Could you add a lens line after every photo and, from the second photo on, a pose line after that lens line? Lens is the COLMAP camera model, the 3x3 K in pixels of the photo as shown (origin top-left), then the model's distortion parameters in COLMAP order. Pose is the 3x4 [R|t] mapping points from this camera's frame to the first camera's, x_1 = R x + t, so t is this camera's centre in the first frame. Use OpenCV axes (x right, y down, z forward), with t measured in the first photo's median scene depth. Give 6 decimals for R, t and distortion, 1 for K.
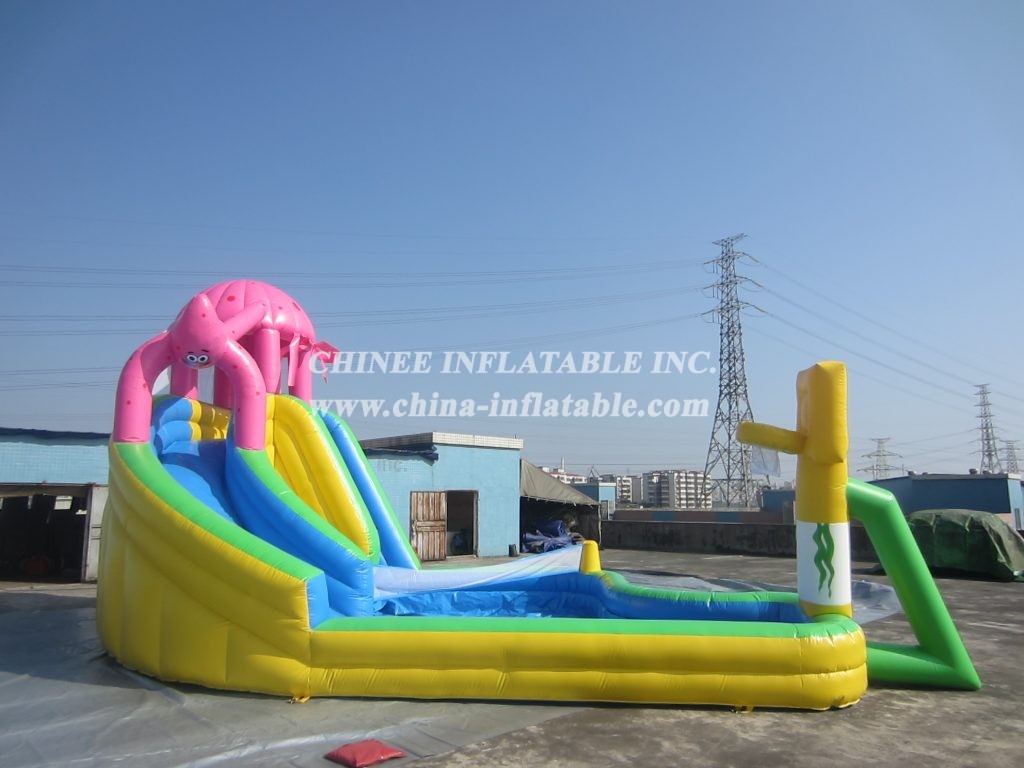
lens RADIAL K [[727.9, 0, 513.9], [0, 727.9, 387.3], [0, 0, 1]] dist [-0.037655, 0.008350]
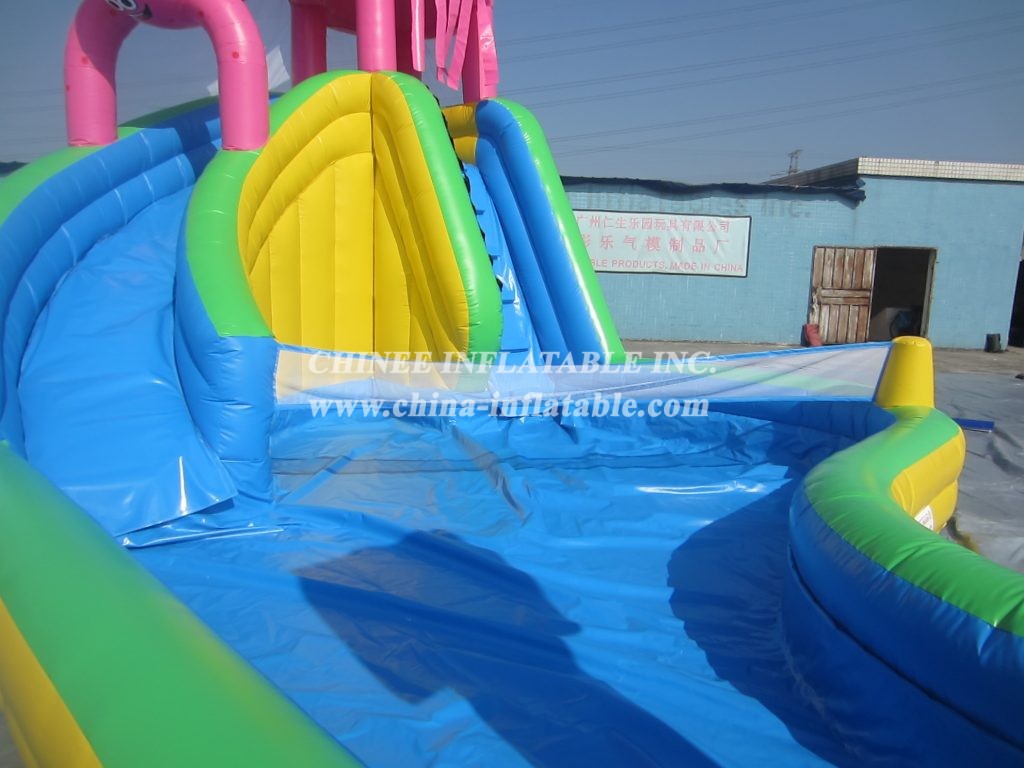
lens RADIAL K [[727.9, 0, 514.6], [0, 727.9, 390.4], [0, 0, 1]] dist [-0.037655, 0.008350]
pose [[0.749635, 0.136264, -0.647673, 0.111428], [0.075774, 0.954473, 0.288514, 0.053057], [0.657500, -0.265357, 0.705181, 0.282891]]
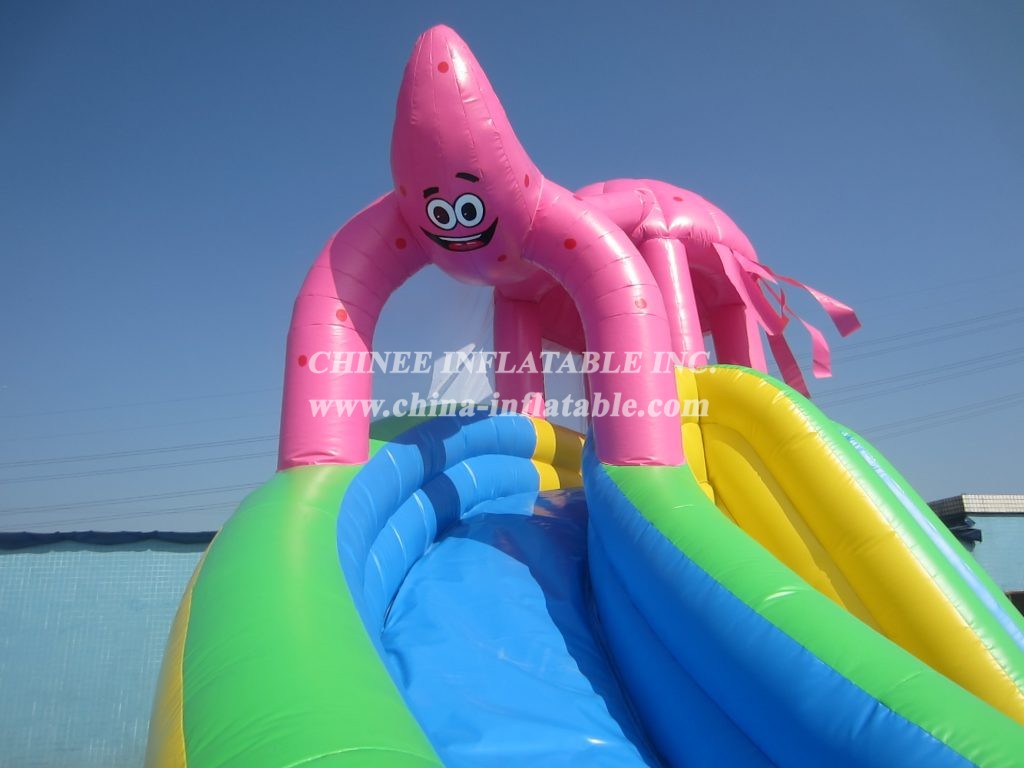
lens RADIAL K [[727.9, 0, 516.9], [0, 727.9, 378.0], [0, 0, 1]] dist [-0.037655, 0.008350]
pose [[0.837039, -0.193860, -0.511649, -0.100677], [0.106928, 0.975055, -0.194510, 0.044657], [0.536593, 0.108103, 0.836888, 0.295723]]
